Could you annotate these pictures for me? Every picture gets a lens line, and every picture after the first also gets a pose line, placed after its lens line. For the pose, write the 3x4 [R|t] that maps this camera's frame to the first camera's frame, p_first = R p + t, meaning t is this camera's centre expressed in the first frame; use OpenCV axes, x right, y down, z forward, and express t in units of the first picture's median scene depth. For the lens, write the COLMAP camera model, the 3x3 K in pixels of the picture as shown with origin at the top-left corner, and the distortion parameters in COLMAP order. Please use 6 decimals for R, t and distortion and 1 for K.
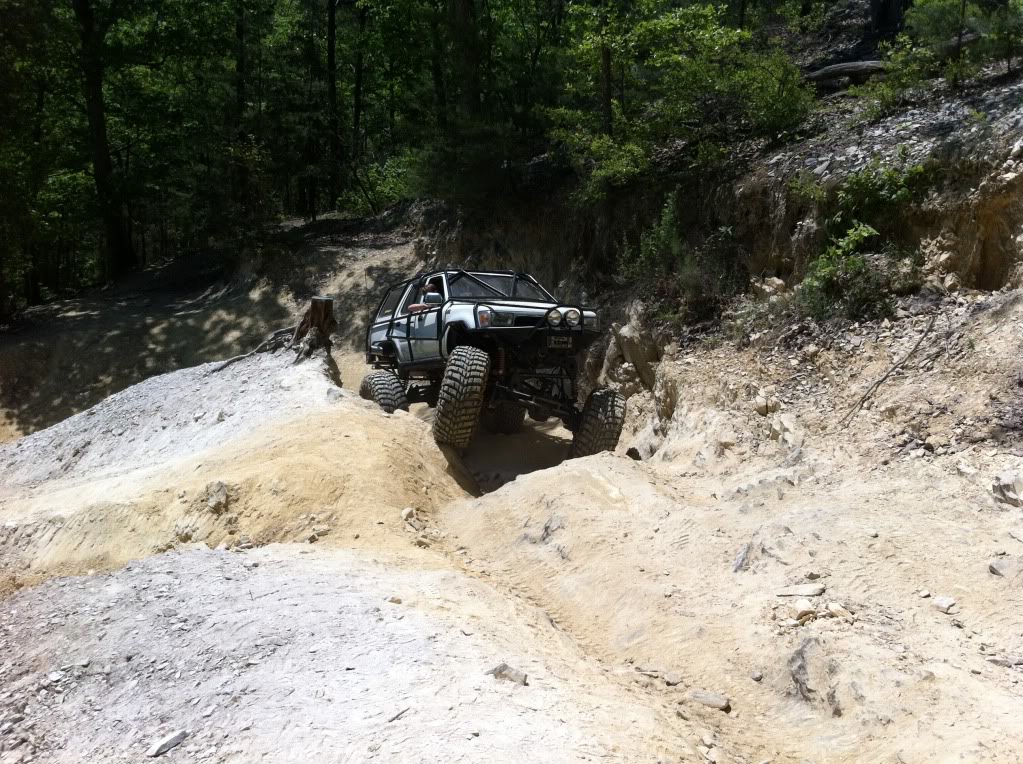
lens RADIAL K [[955.6, 0, 495.3], [0, 955.6, 376.8], [0, 0, 1]] dist [0.006994, -0.120534]
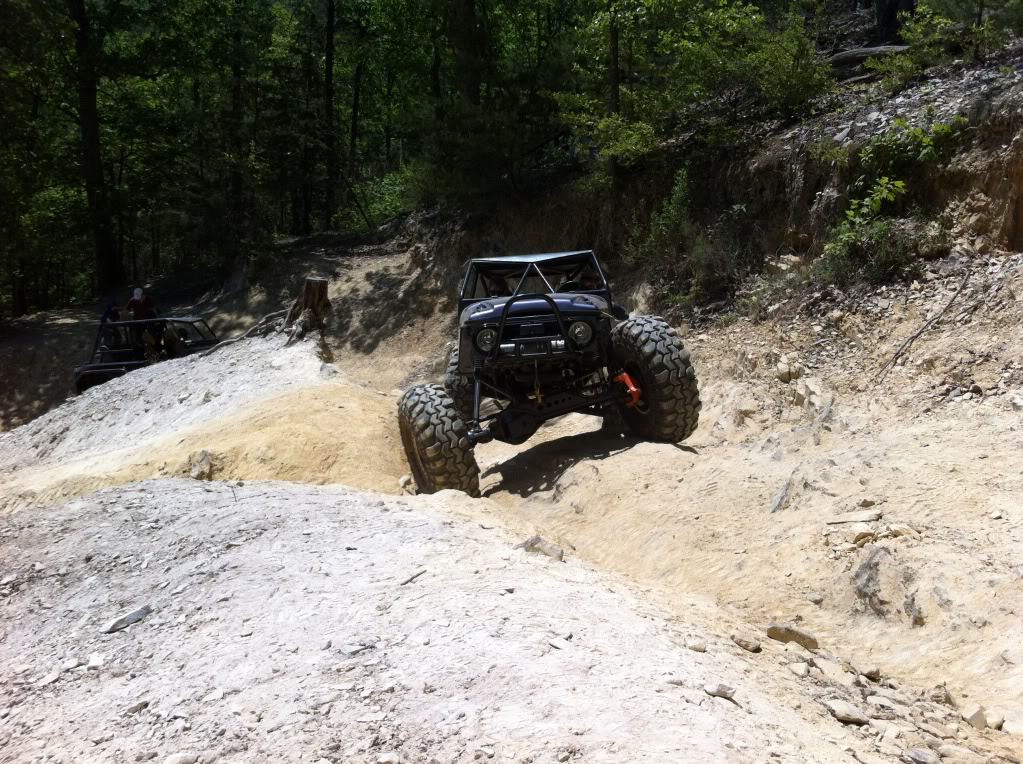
lens RADIAL K [[937.6, 0, 495.9], [0, 937.6, 413.2], [0, 0, 1]] dist [-0.000053, -0.087272]
pose [[0.999838, 0.009709, 0.015157, -0.020525], [-0.009207, 0.999418, -0.032848, 0.113375], [-0.015467, 0.032703, 0.999345, 0.091820]]
